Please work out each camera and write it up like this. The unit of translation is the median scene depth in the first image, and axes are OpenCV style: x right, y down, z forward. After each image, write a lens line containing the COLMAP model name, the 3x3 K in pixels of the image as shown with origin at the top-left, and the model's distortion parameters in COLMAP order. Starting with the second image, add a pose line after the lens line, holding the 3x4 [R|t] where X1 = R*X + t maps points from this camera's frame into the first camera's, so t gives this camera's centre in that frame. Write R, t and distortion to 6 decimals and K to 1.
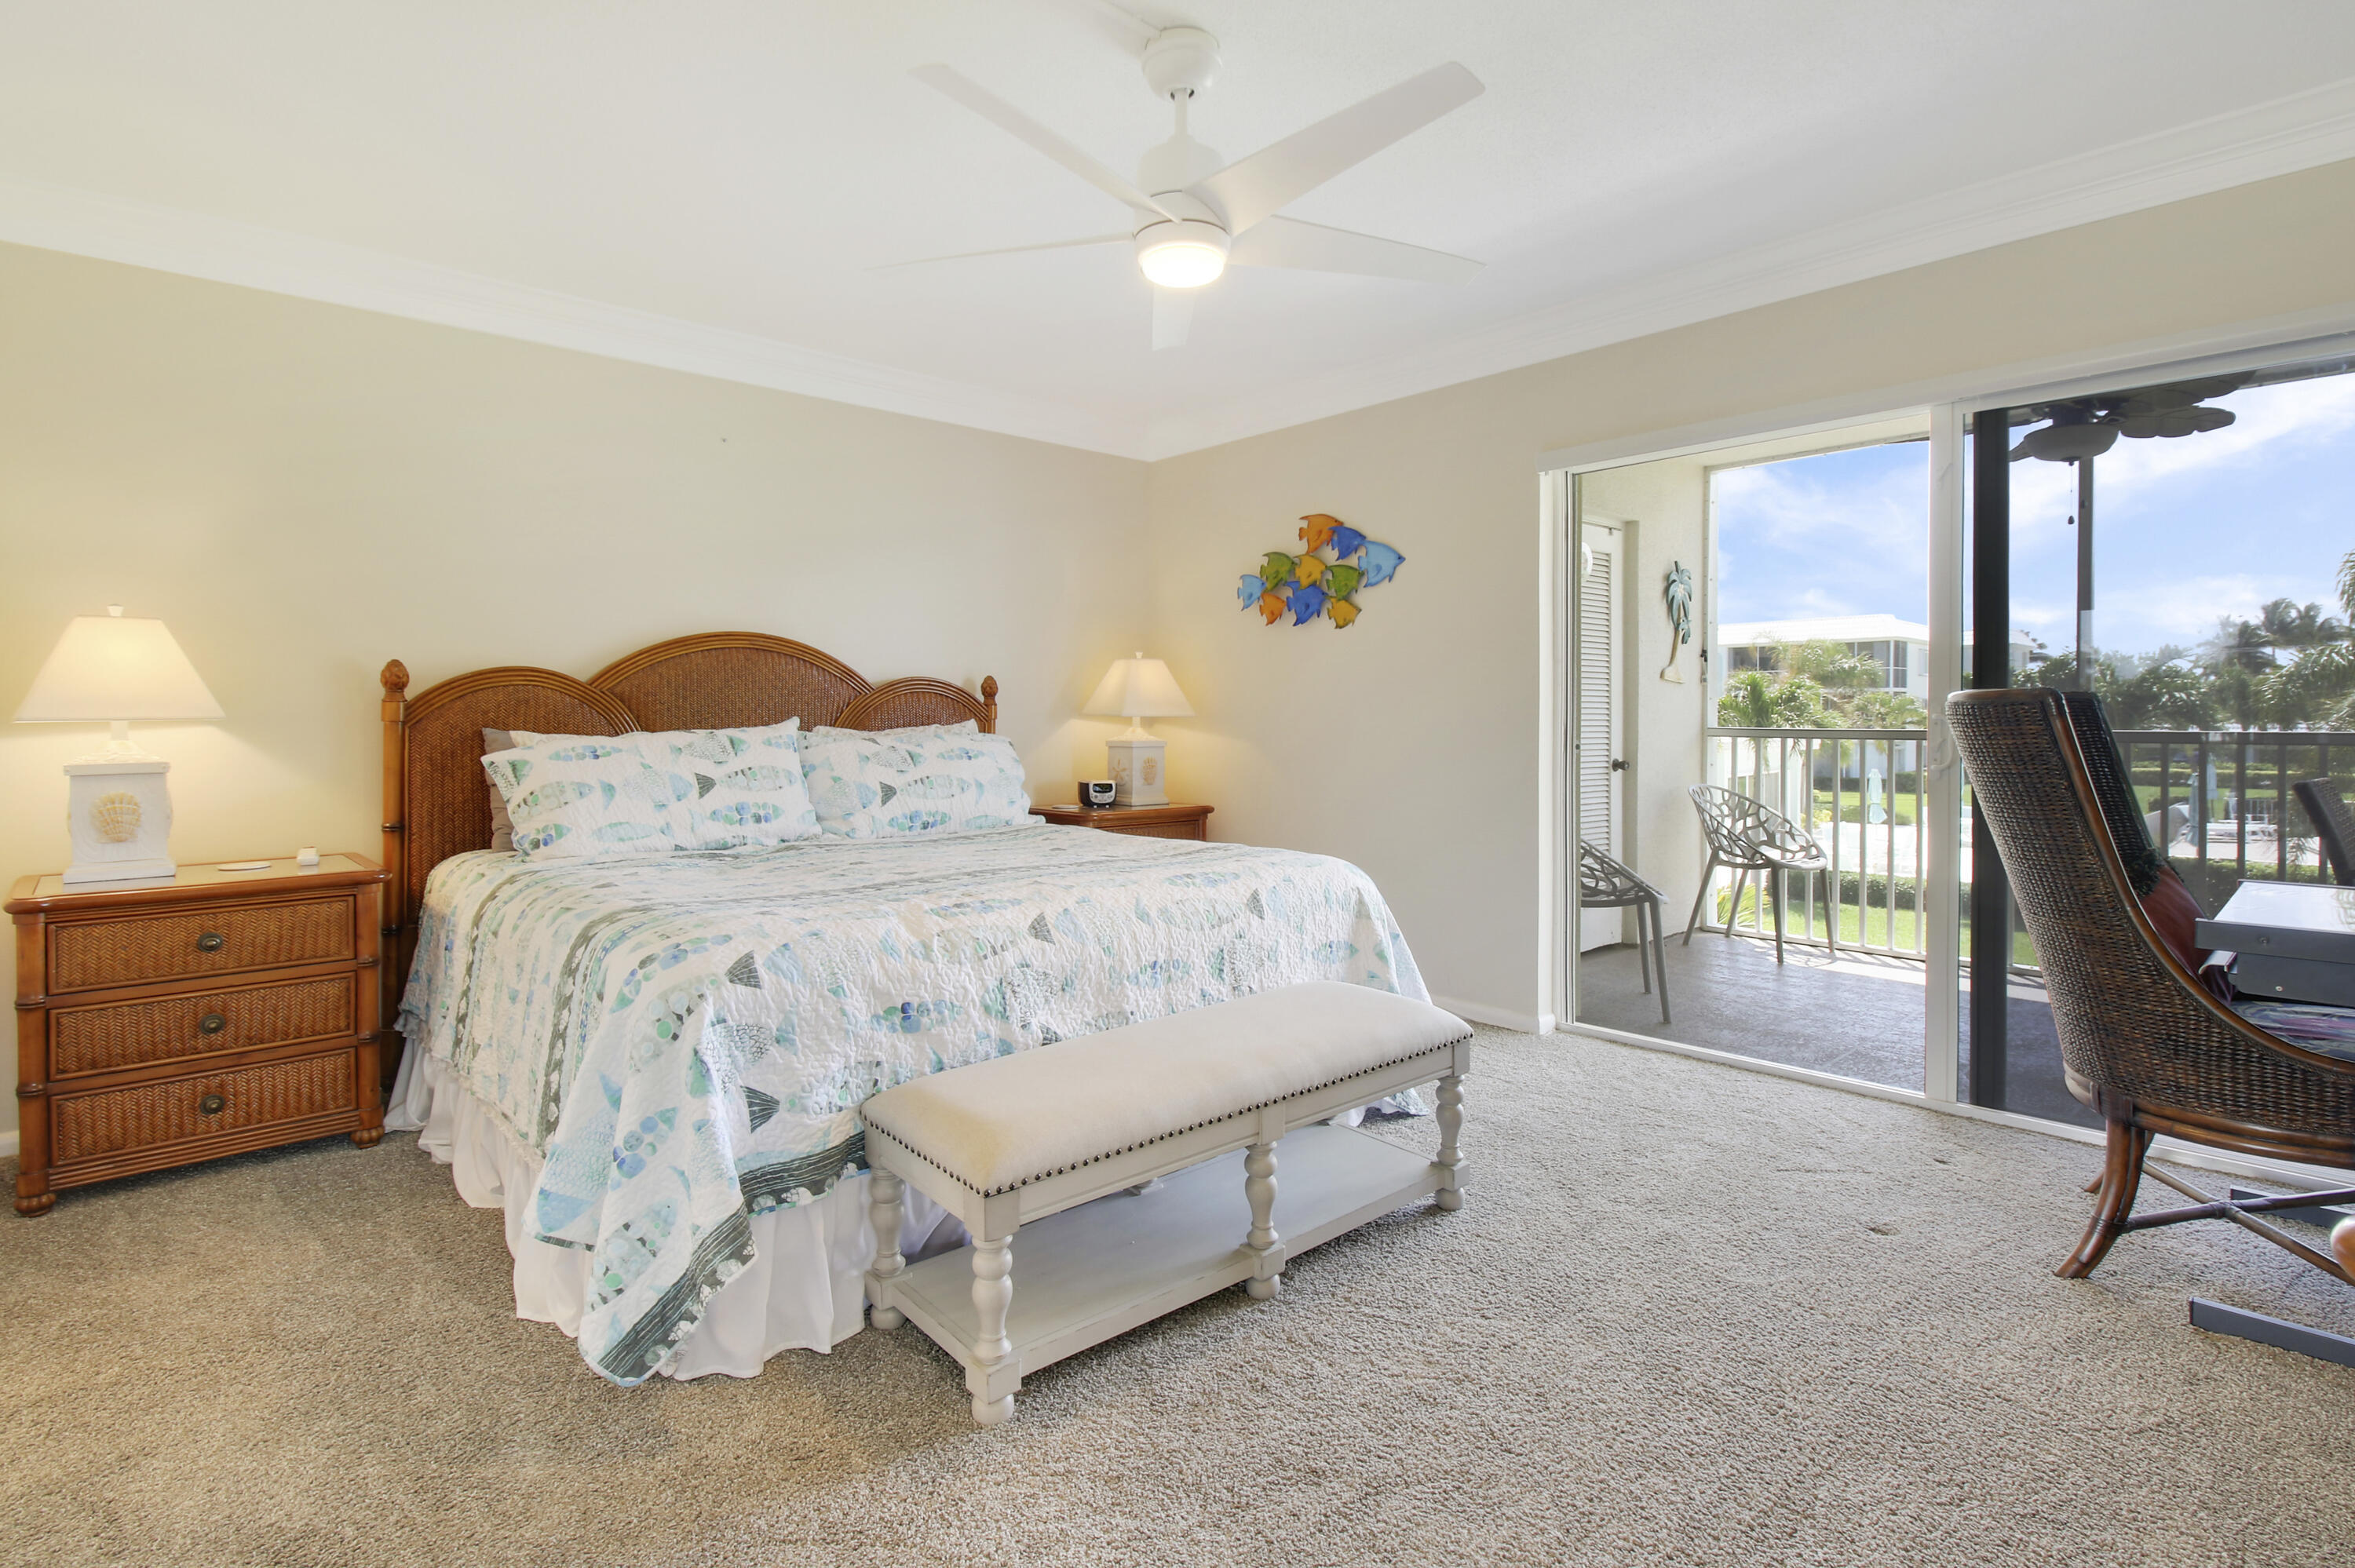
lens RADIAL K [[1114.8, 0, 1164.0], [0, 1114.8, 733.8], [0, 0, 1]] dist [0.002049, -0.012187]
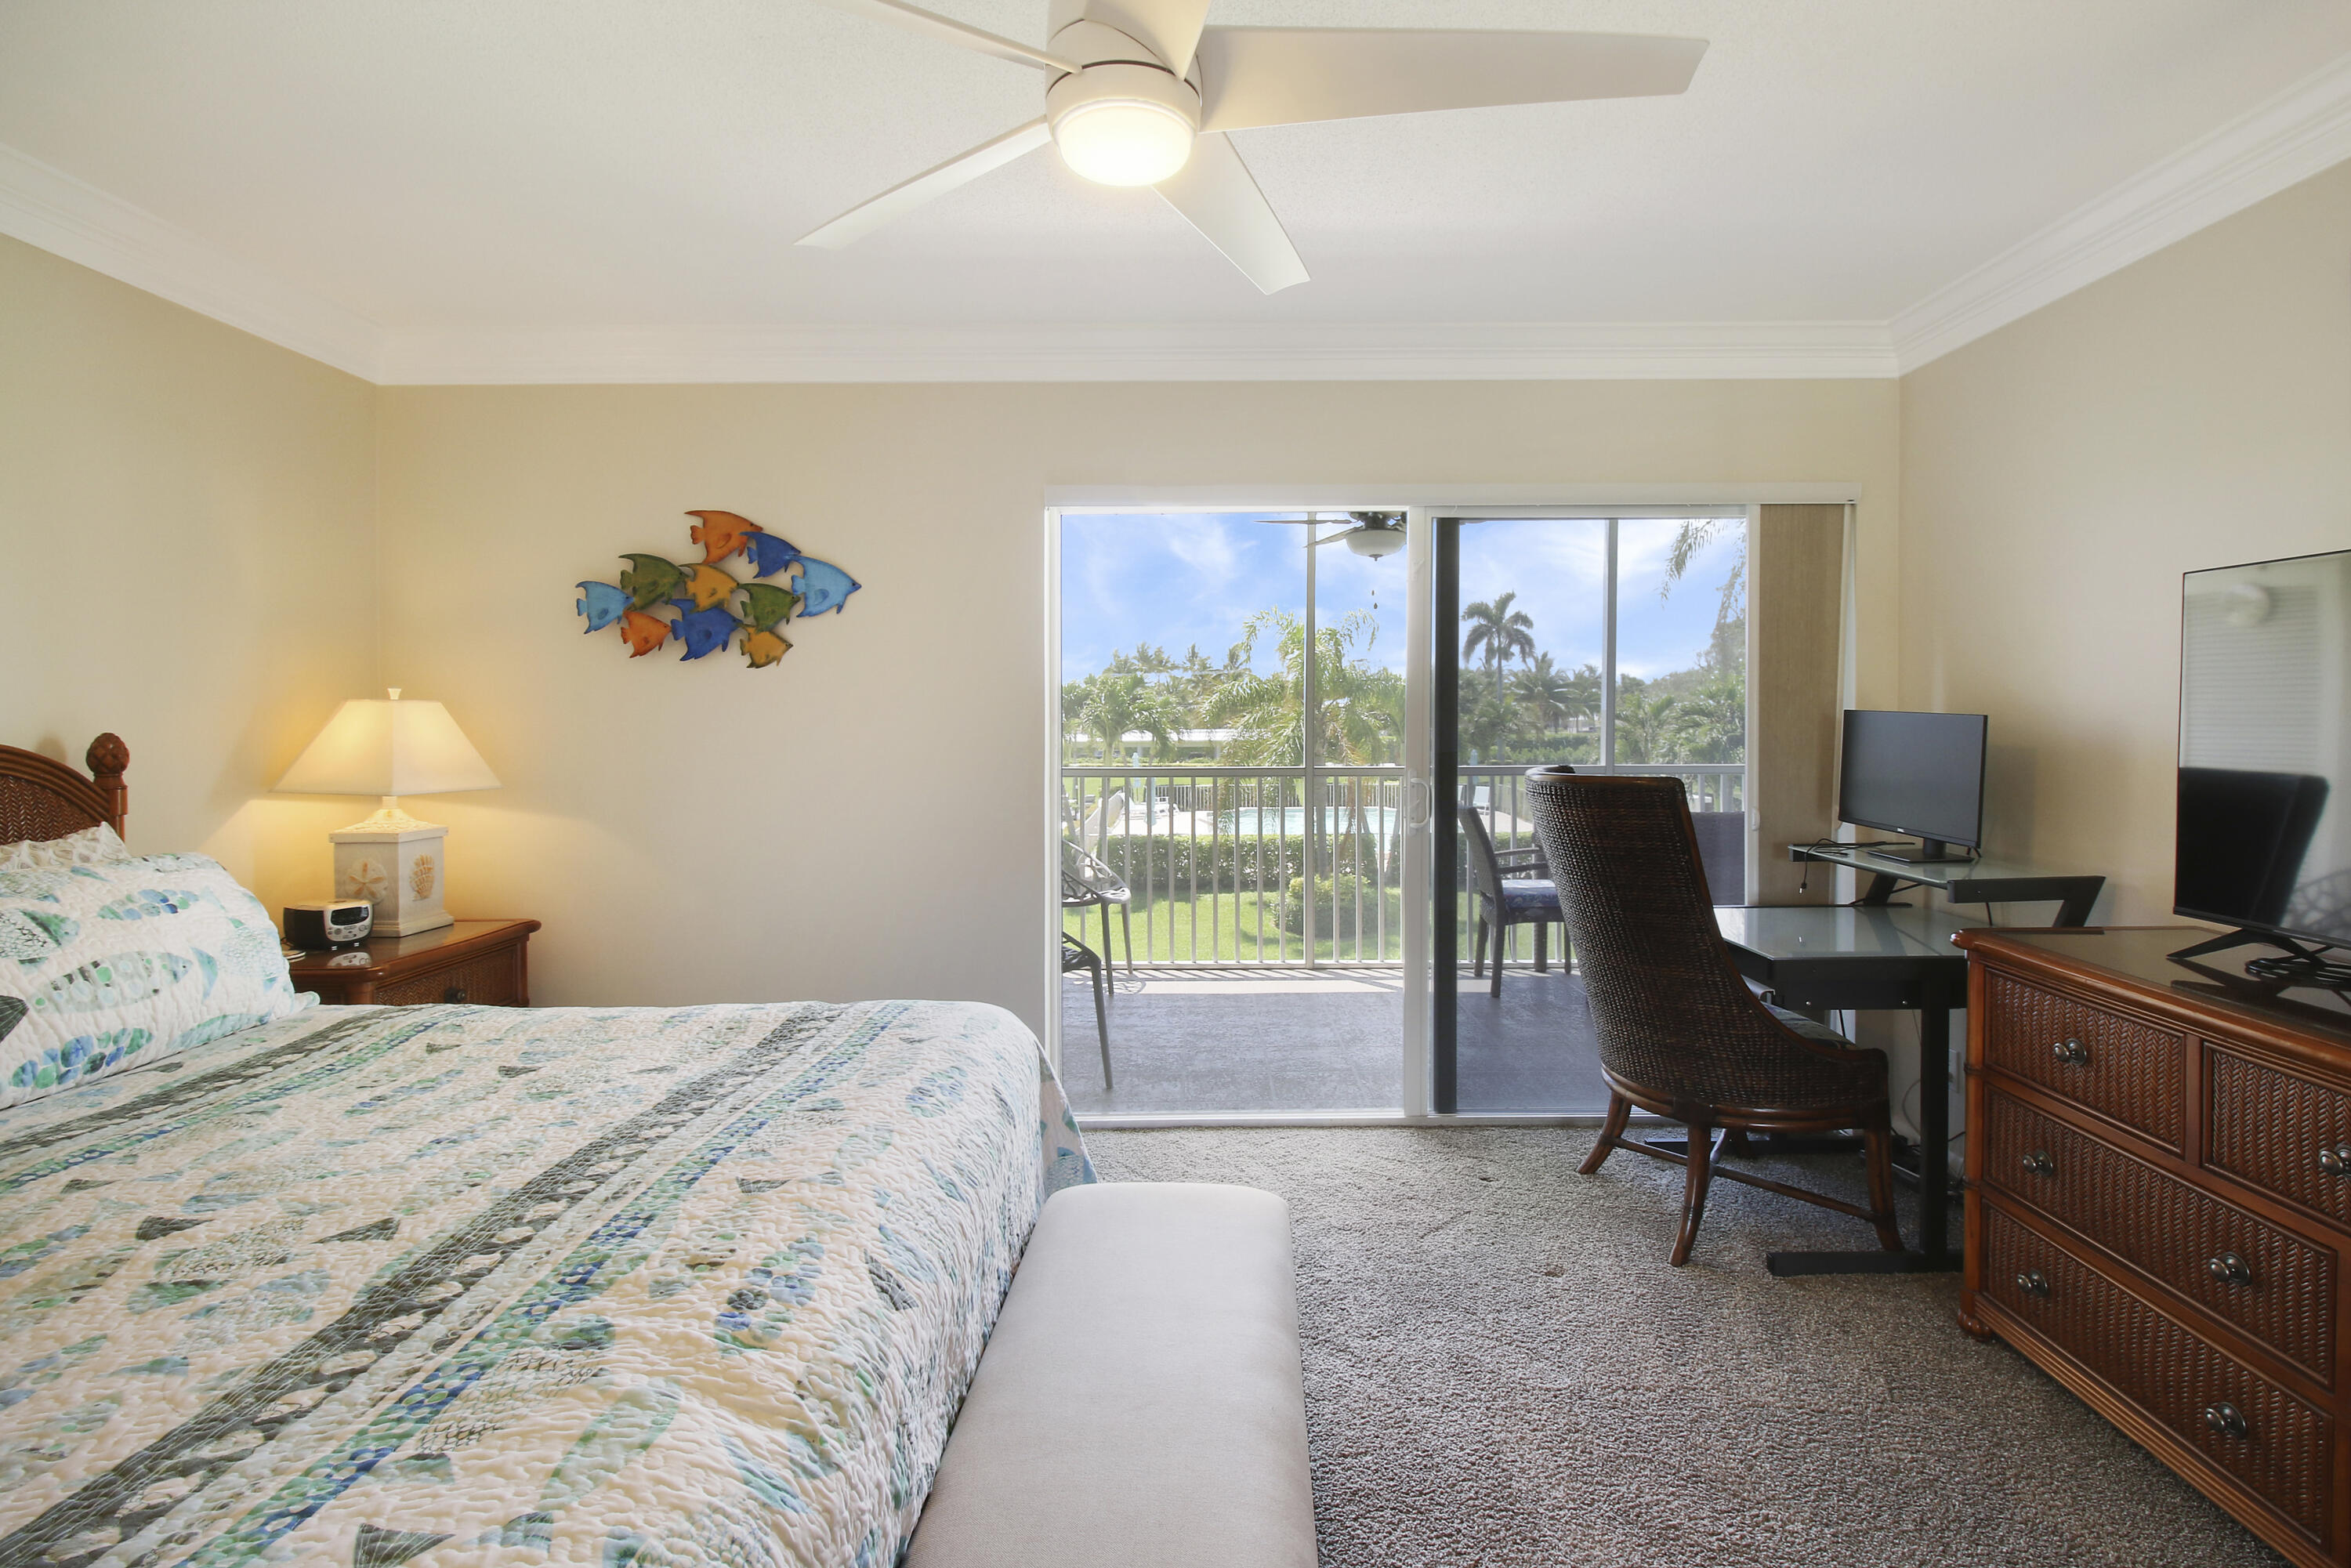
lens RADIAL K [[1148.3, 0, 1227.9], [0, 1148.3, 735.3], [0, 0, 1]] dist [-0.009895, -0.006776]
pose [[0.668958, -0.009155, 0.743244, -0.200158], [0.014524, 0.999894, -0.000755, -0.043153], [-0.743158, 0.011300, 0.669020, 0.244678]]
